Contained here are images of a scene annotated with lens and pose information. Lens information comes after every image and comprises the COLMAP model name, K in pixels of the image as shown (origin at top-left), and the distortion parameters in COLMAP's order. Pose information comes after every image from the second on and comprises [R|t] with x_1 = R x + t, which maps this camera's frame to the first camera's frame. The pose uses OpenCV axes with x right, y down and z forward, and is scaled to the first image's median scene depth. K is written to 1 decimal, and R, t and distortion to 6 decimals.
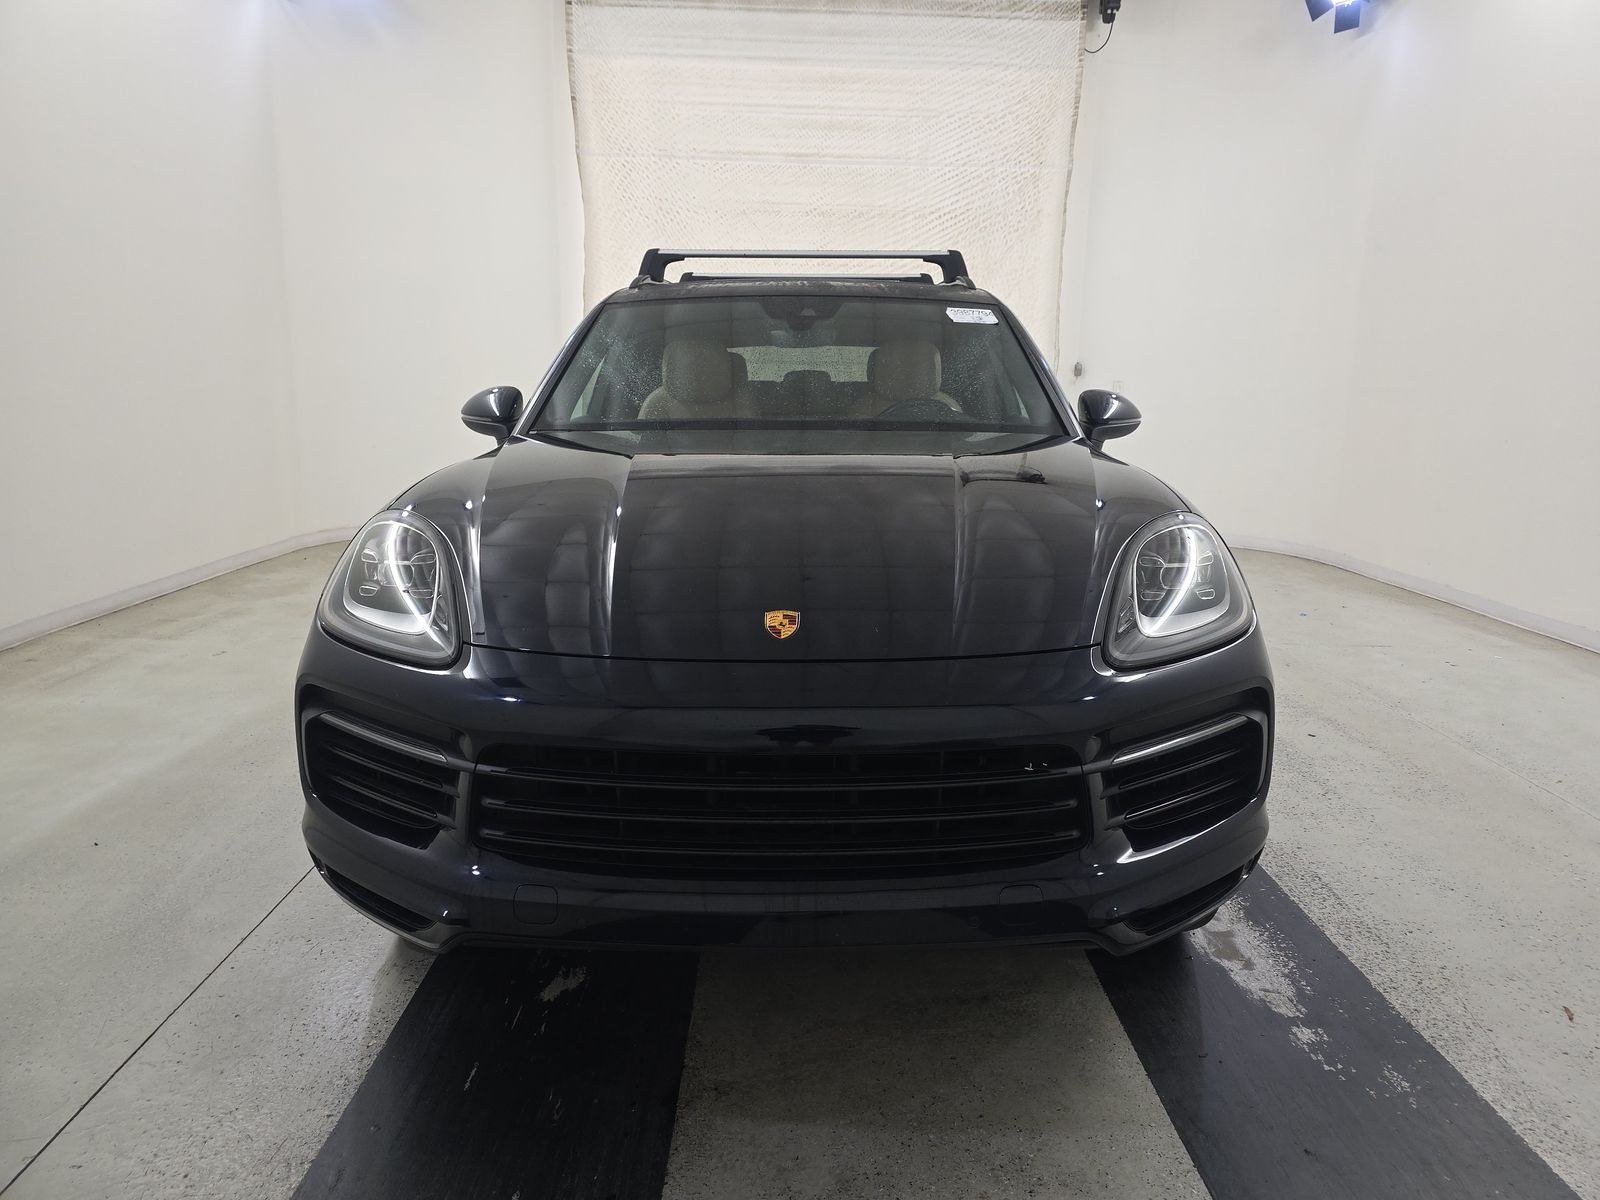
lens RADIAL K [[1081.9, 0, 816.6], [0, 1081.9, 602.4], [0, 0, 1]] dist [0.029399, -0.025966]
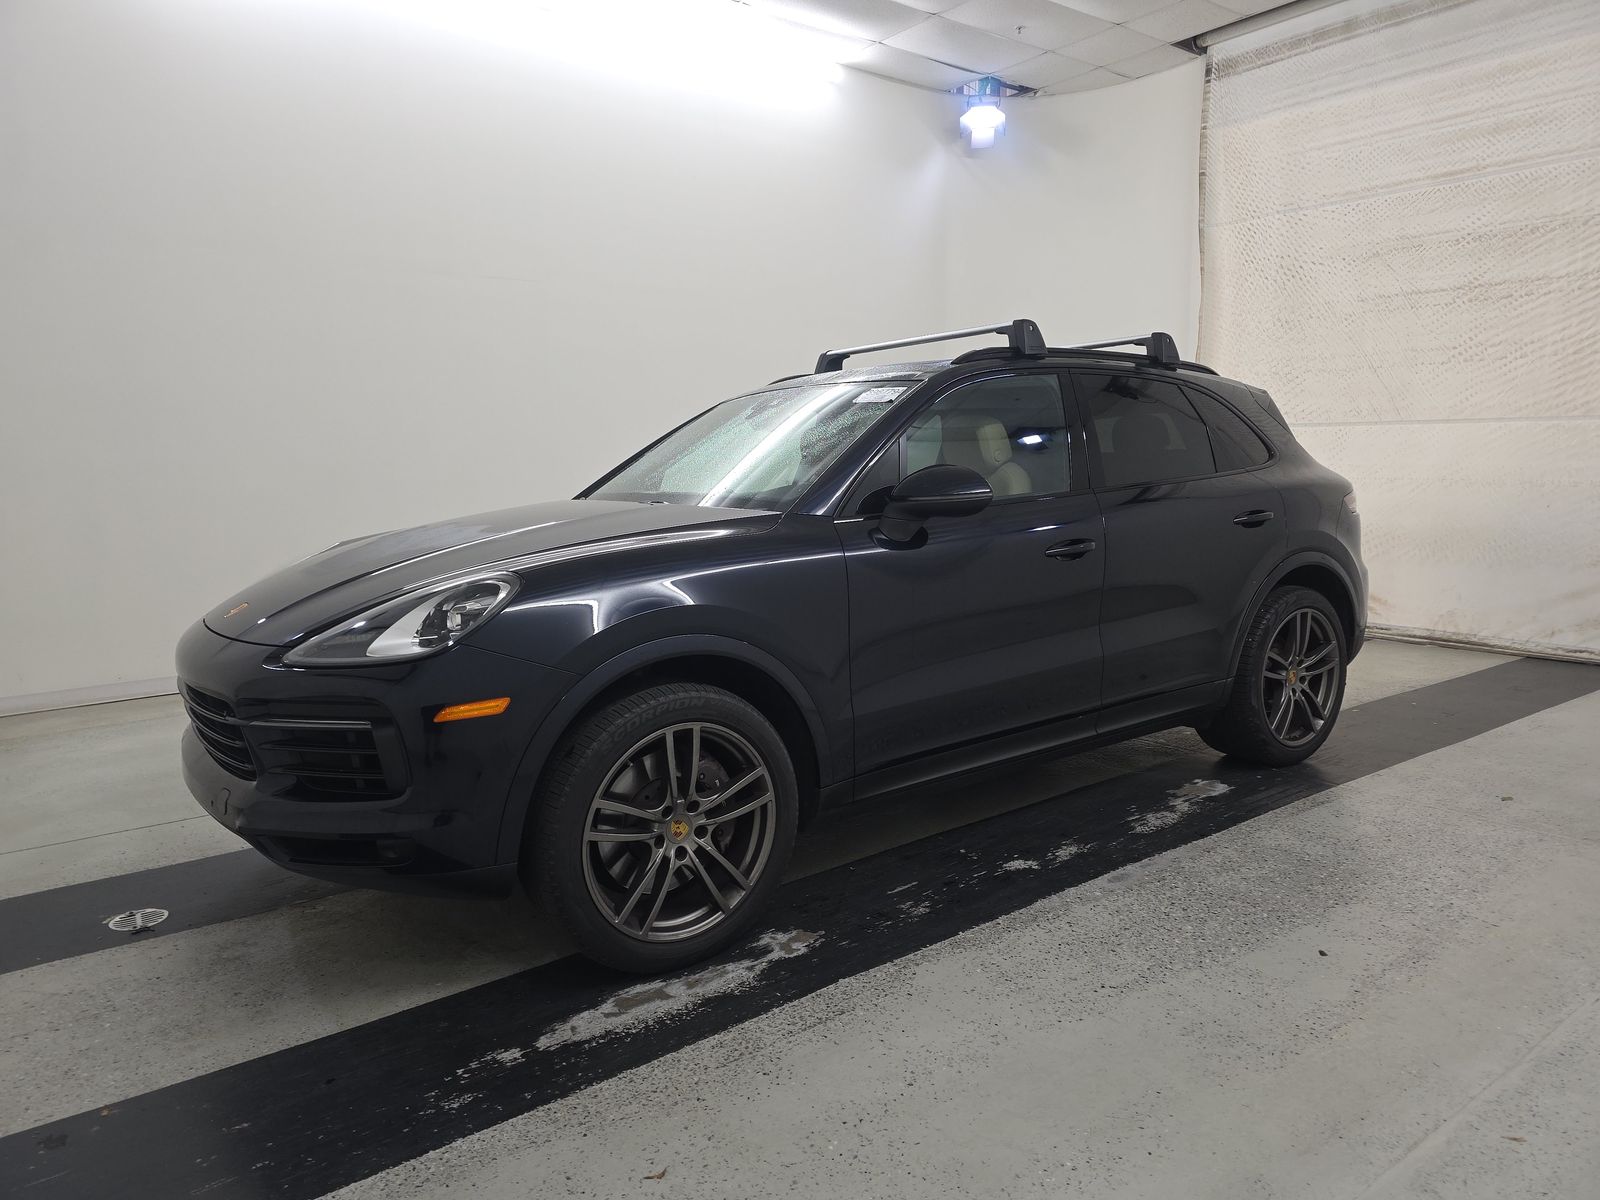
lens RADIAL K [[1077.4, 0, 766.5], [0, 1077.4, 592.3], [0, 0, 1]] dist [0.039771, -0.029614]
pose [[0.569042, 0.079622, -0.818445, 0.394743], [-0.139998, 0.990151, -0.001010, -0.025910], [0.810304, 0.115155, 0.574584, 0.145930]]
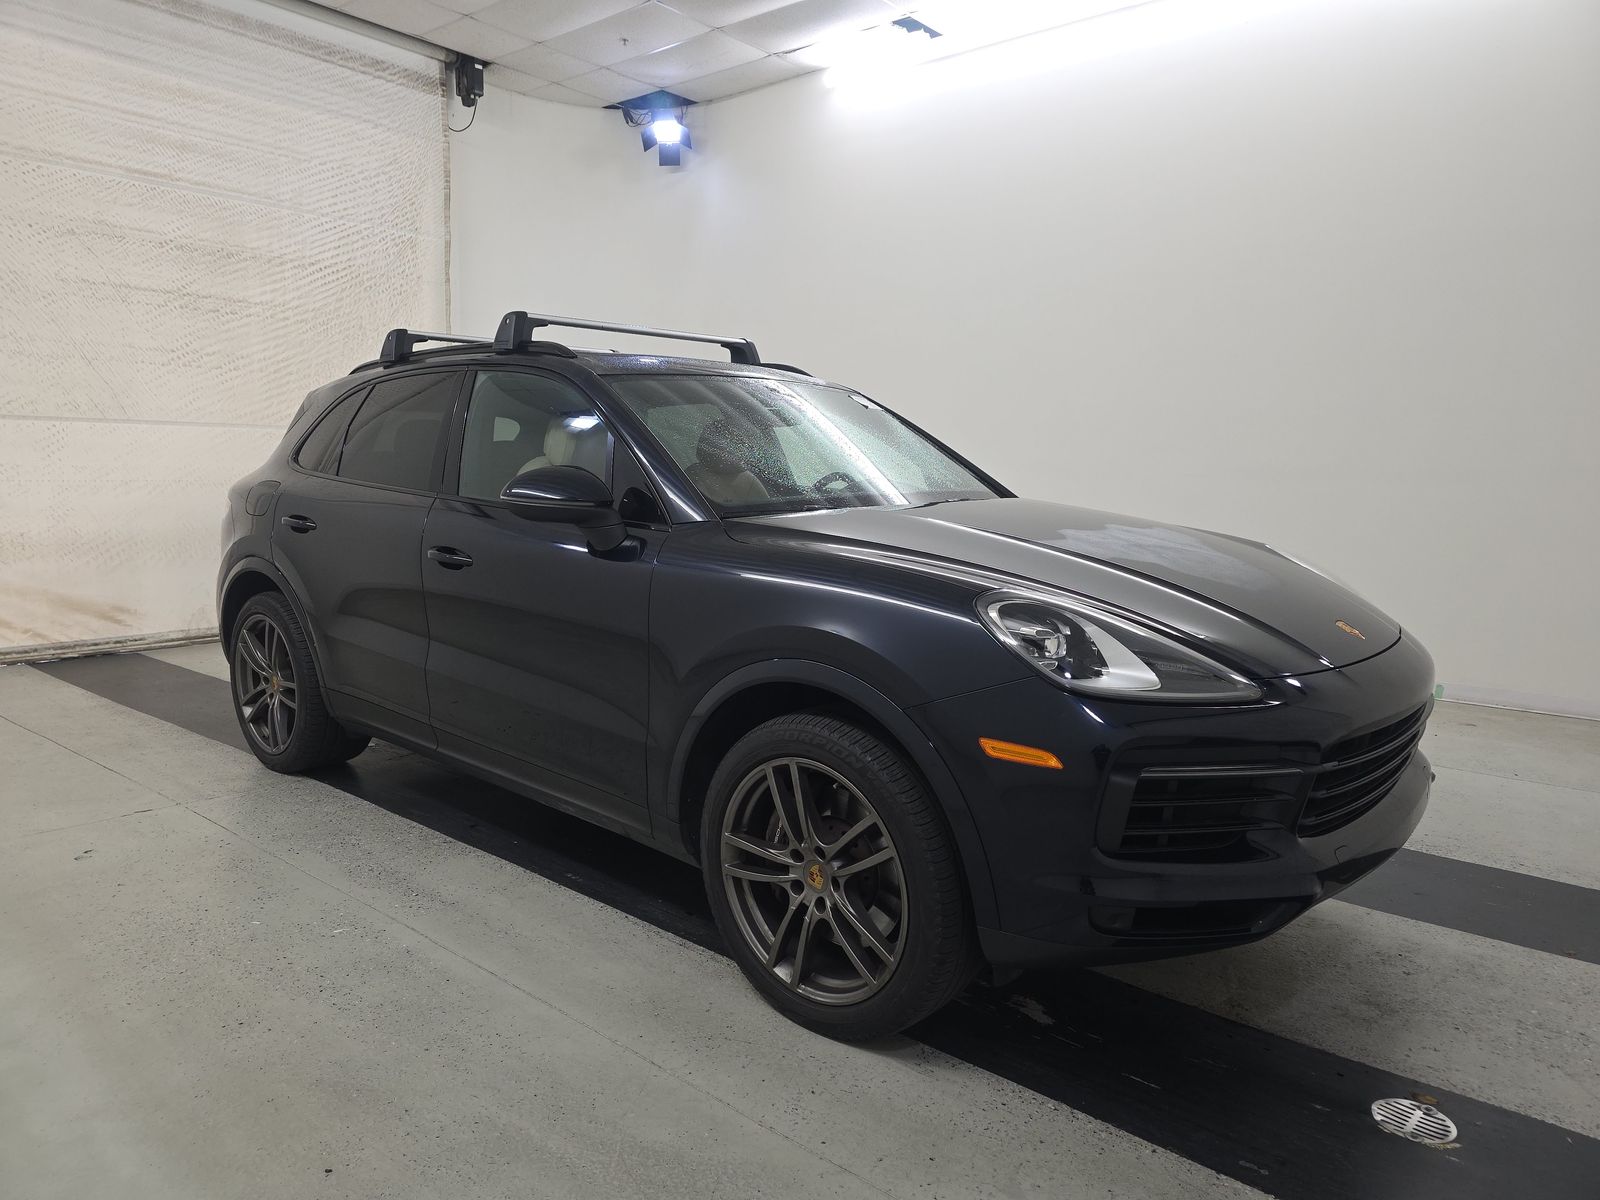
lens RADIAL K [[1081.9, 0, 816.6], [0, 1081.9, 602.4], [0, 0, 1]] dist [0.029399, -0.025966]
pose [[0.645937, -0.105719, 0.756035, -0.347910], [0.147059, 0.989047, 0.012658, -0.029907], [-0.749093, 0.103005, 0.654408, 0.122176]]
